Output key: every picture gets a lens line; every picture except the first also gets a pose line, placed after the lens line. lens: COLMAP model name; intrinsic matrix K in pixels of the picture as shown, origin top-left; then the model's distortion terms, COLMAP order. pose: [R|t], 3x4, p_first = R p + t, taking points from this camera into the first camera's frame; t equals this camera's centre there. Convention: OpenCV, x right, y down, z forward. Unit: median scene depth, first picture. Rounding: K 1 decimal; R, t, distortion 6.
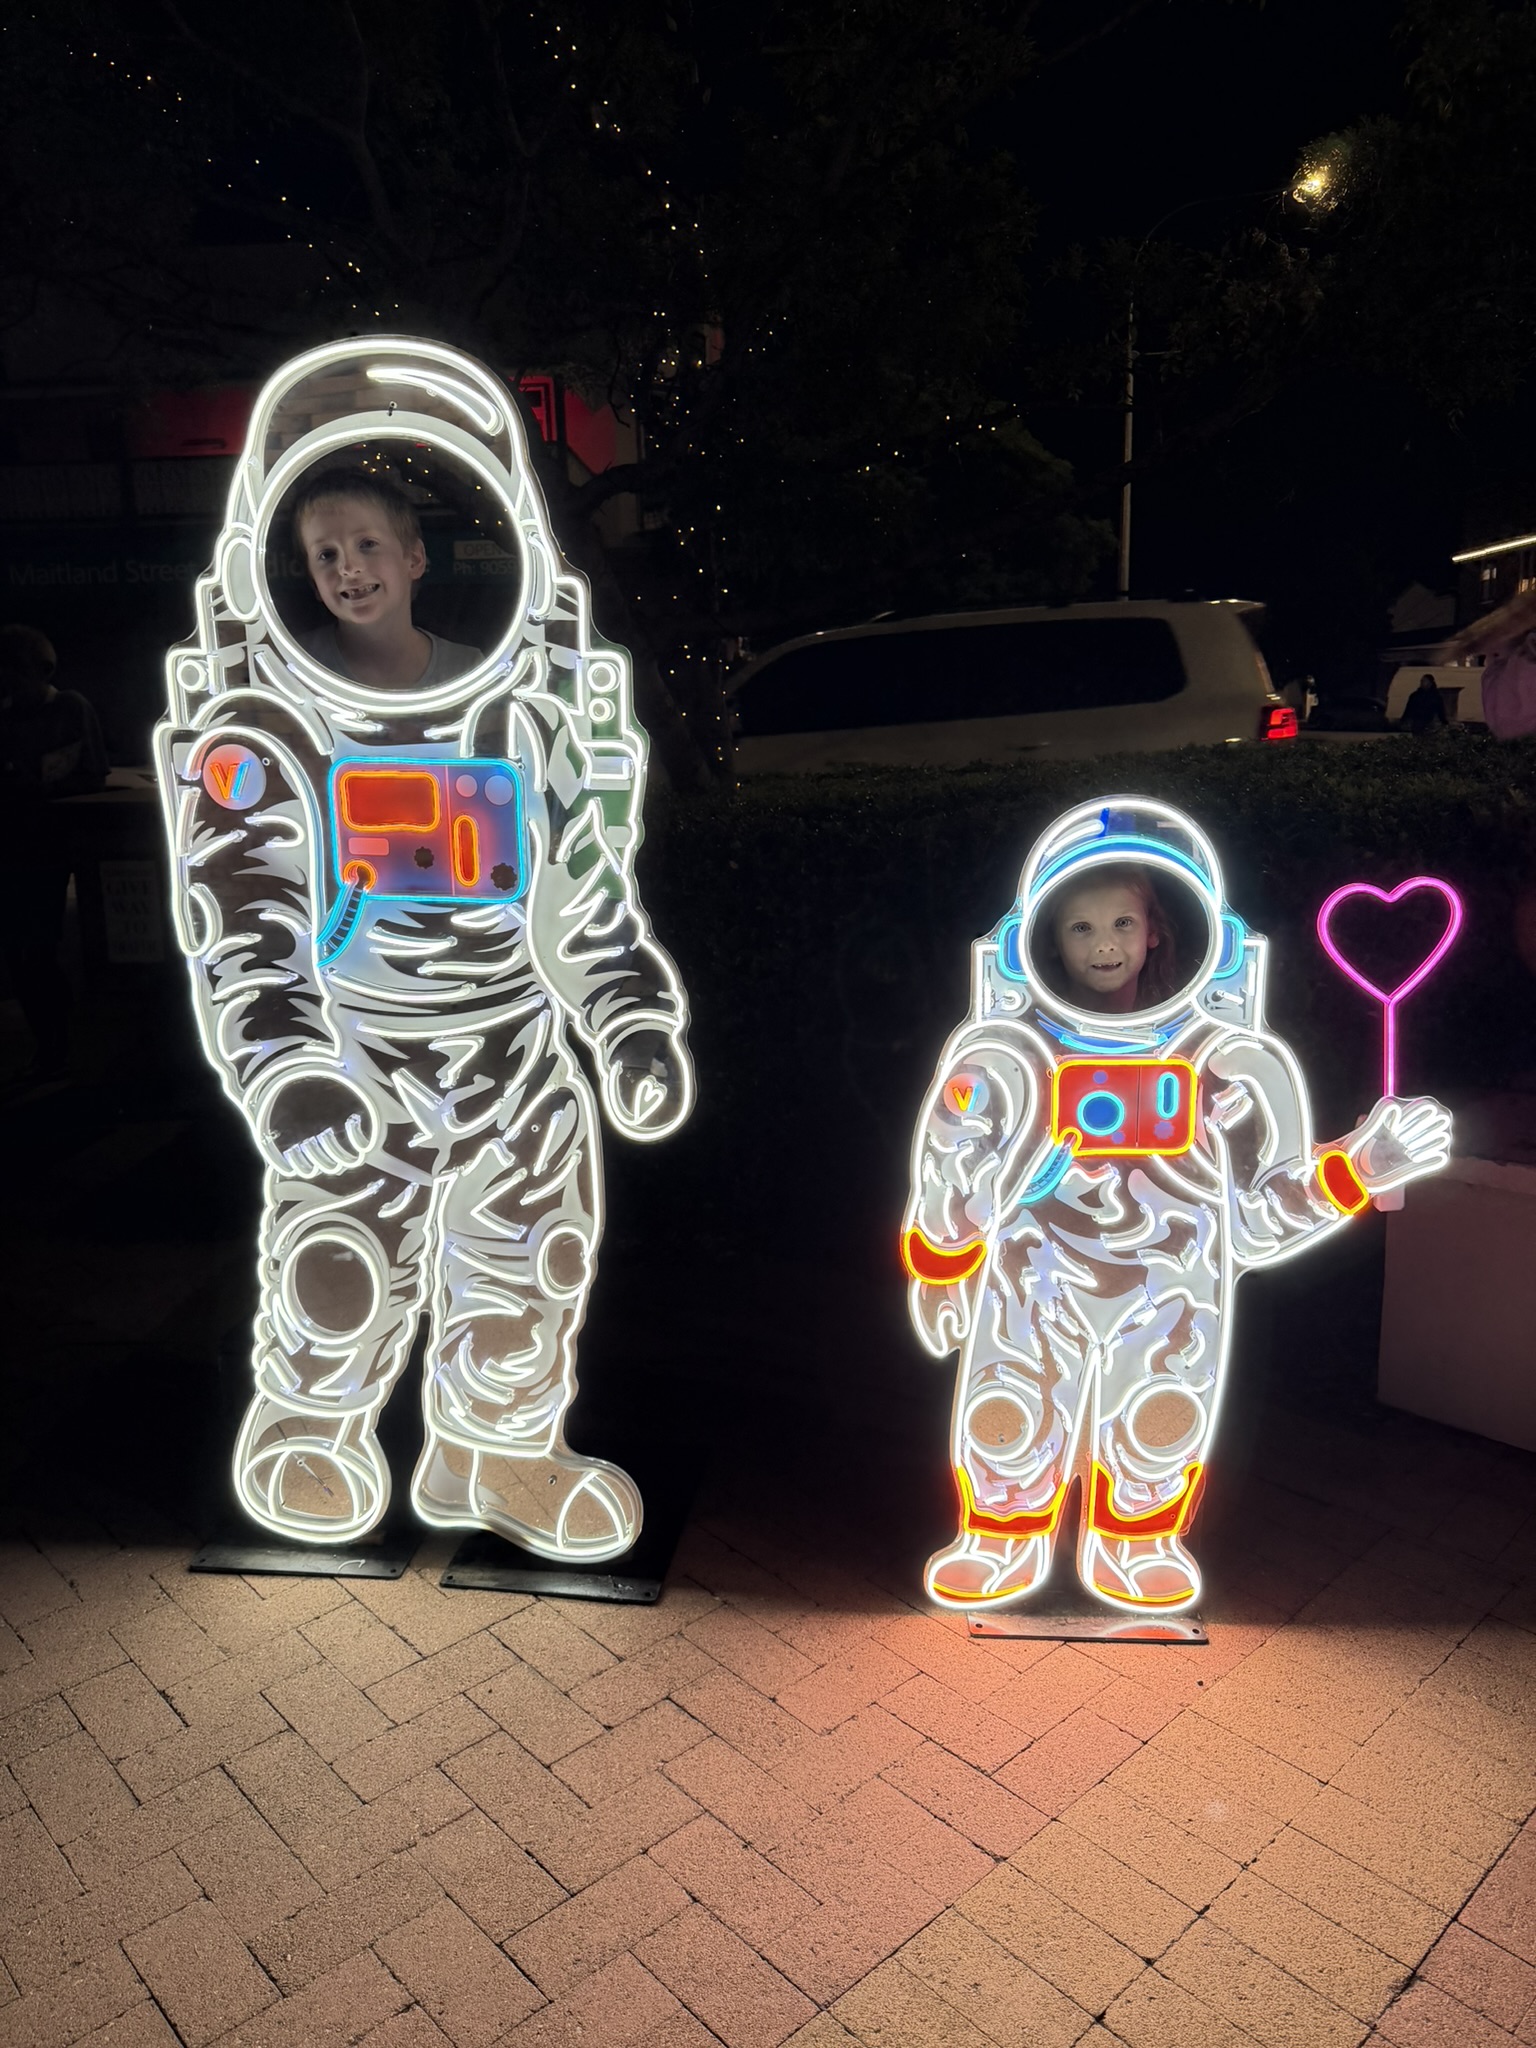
lens RADIAL K [[1494.2, 0, 764.1], [0, 1494.2, 1031.9], [0, 0, 1]] dist [0.040277, -0.053797]
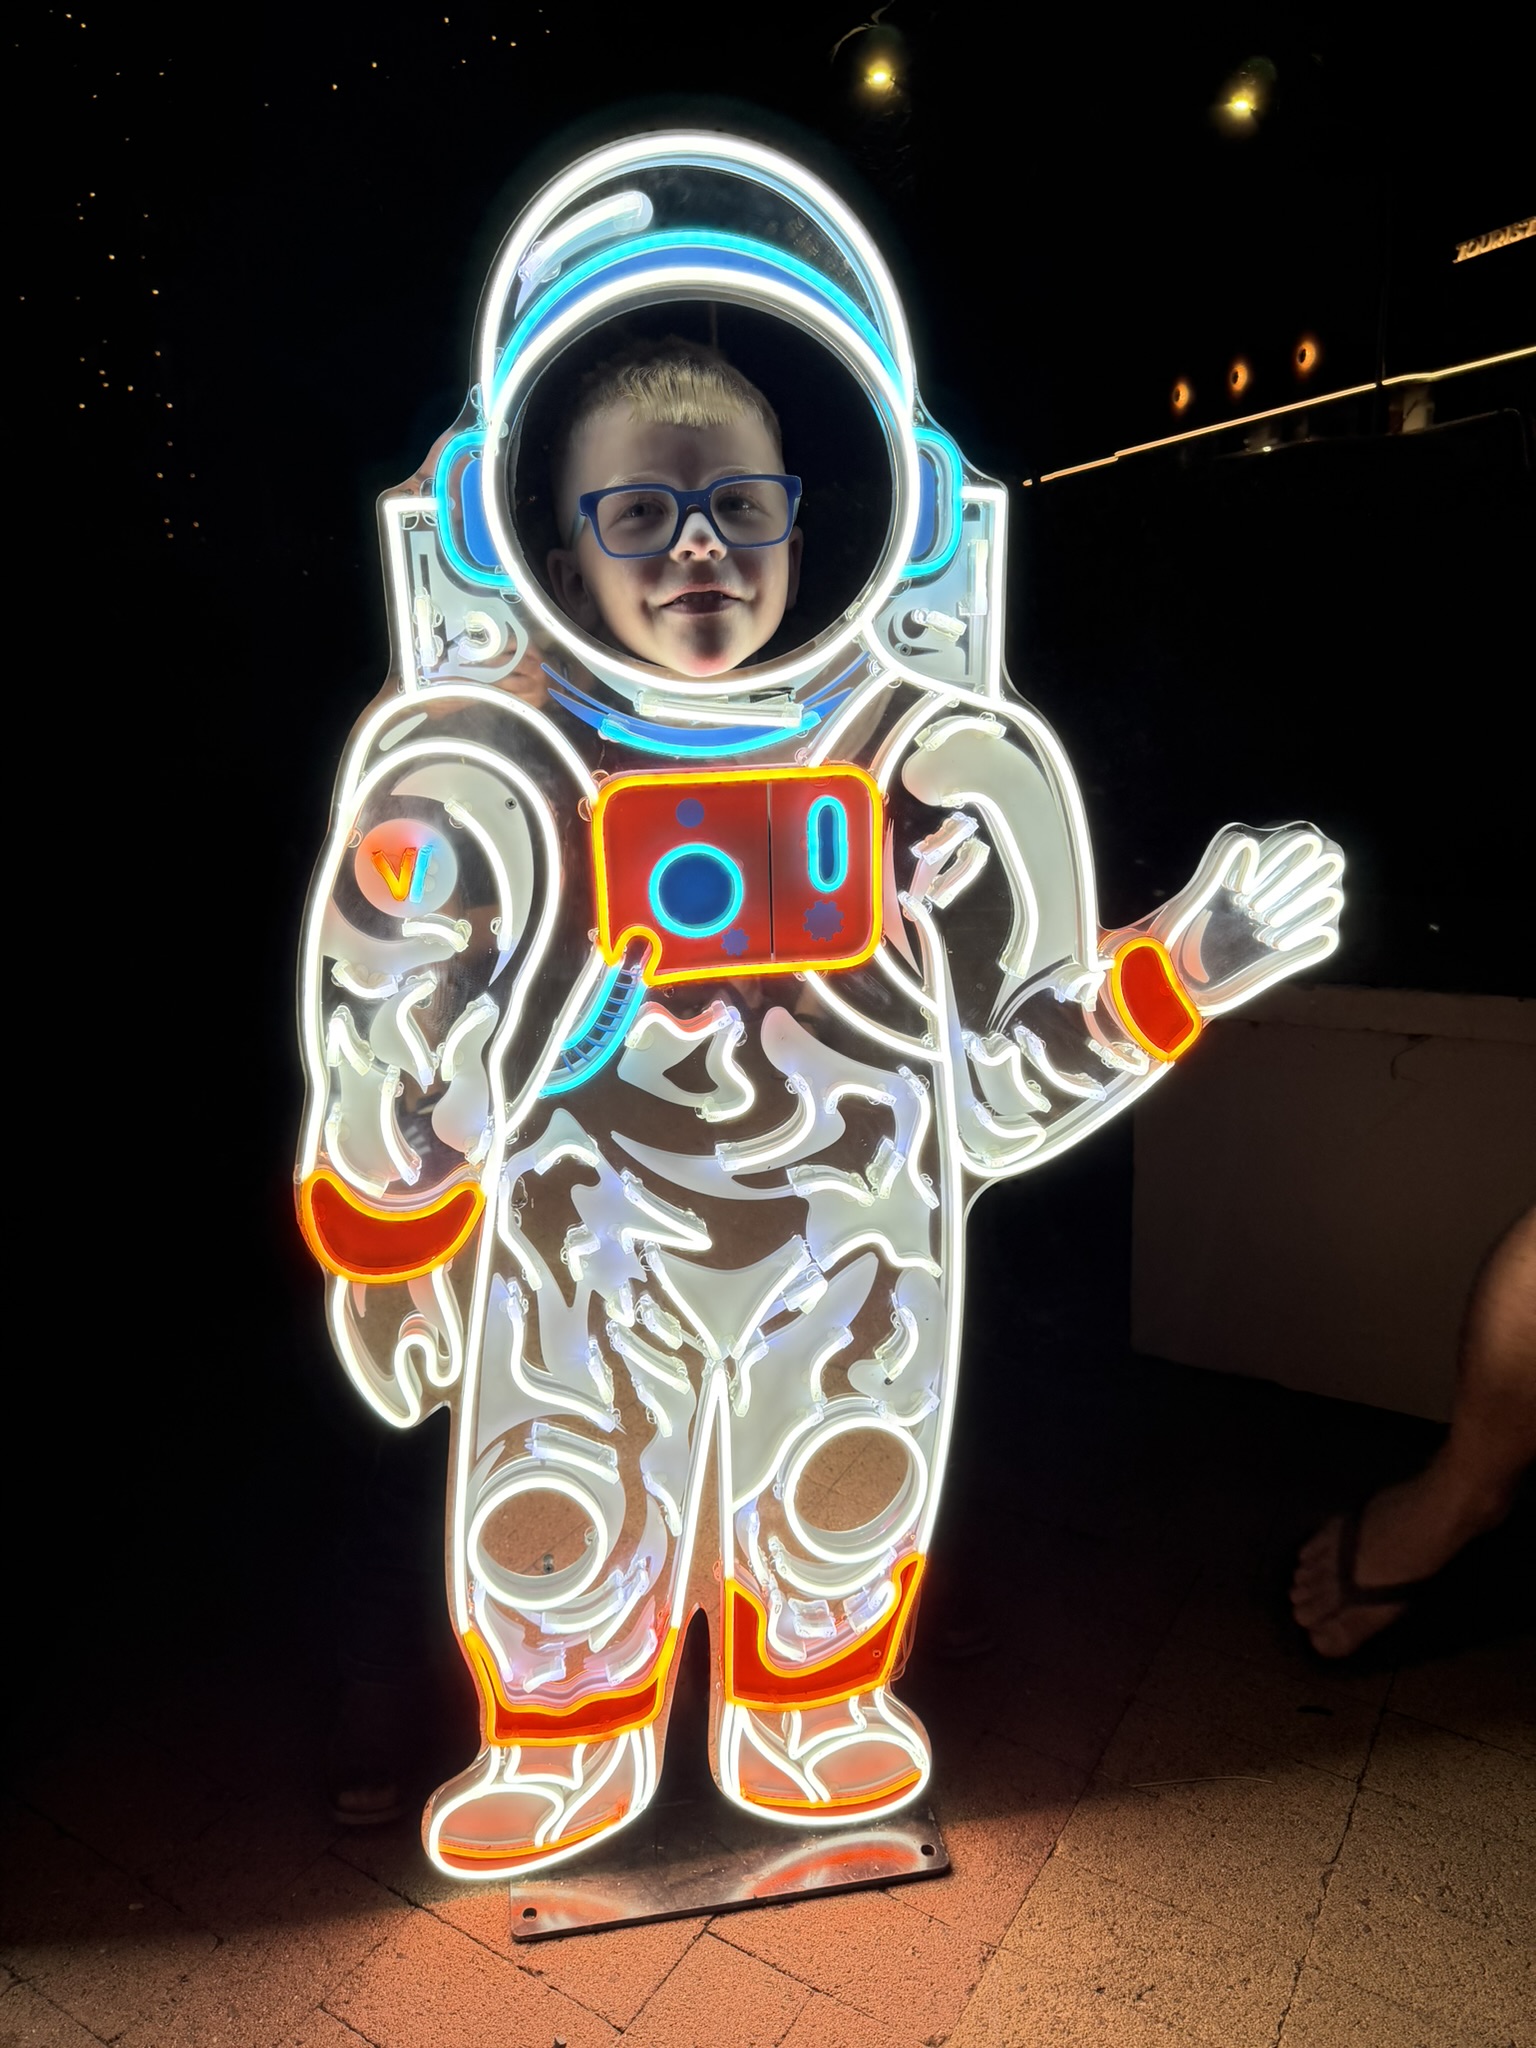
lens RADIAL K [[1494.2, 0, 777.7], [0, 1494.2, 1034.7], [0, 0, 1]] dist [0.040277, -0.053797]
pose [[0.966185, -0.072328, 0.247497, 0.125512], [0.060846, 0.996699, 0.053740, 0.073625], [-0.250567, -0.036864, 0.967397, 0.514895]]
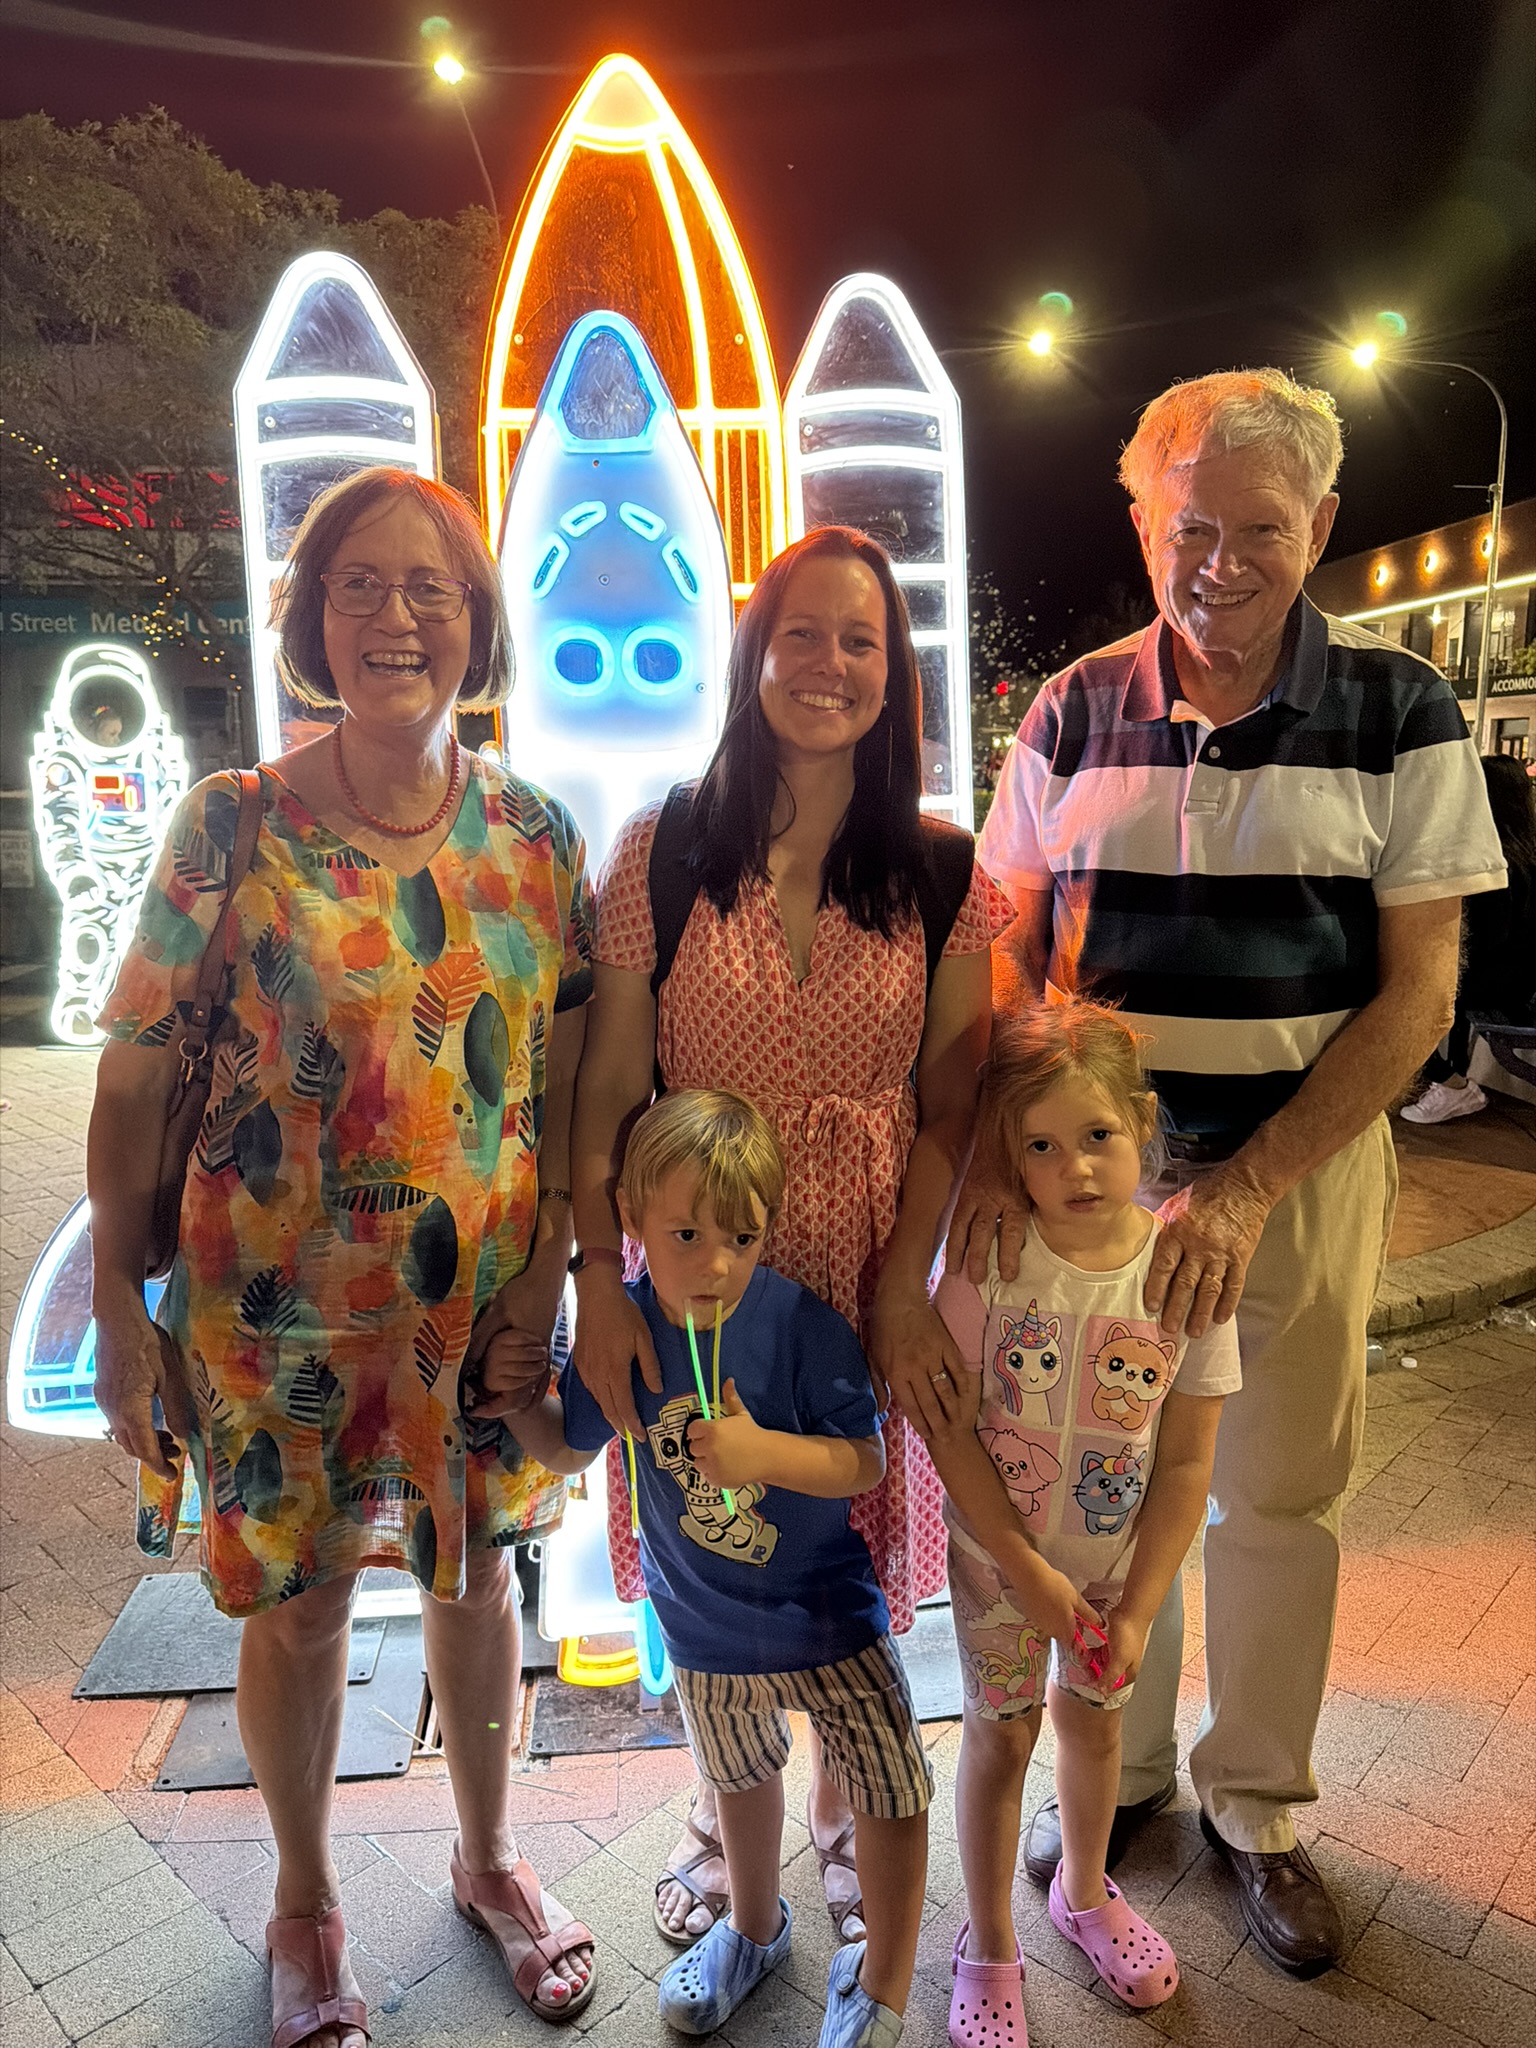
lens RADIAL K [[1514.9, 0, 774.9], [0, 1514.9, 1031.5], [0, 0, 1]] dist [0.008892, -0.022780]
pose [[0.997128, 0.013683, 0.074489, 0.903210], [-0.010757, 0.999160, -0.039553, 0.470735], [-0.074967, 0.038639, 0.996437, -2.221435]]
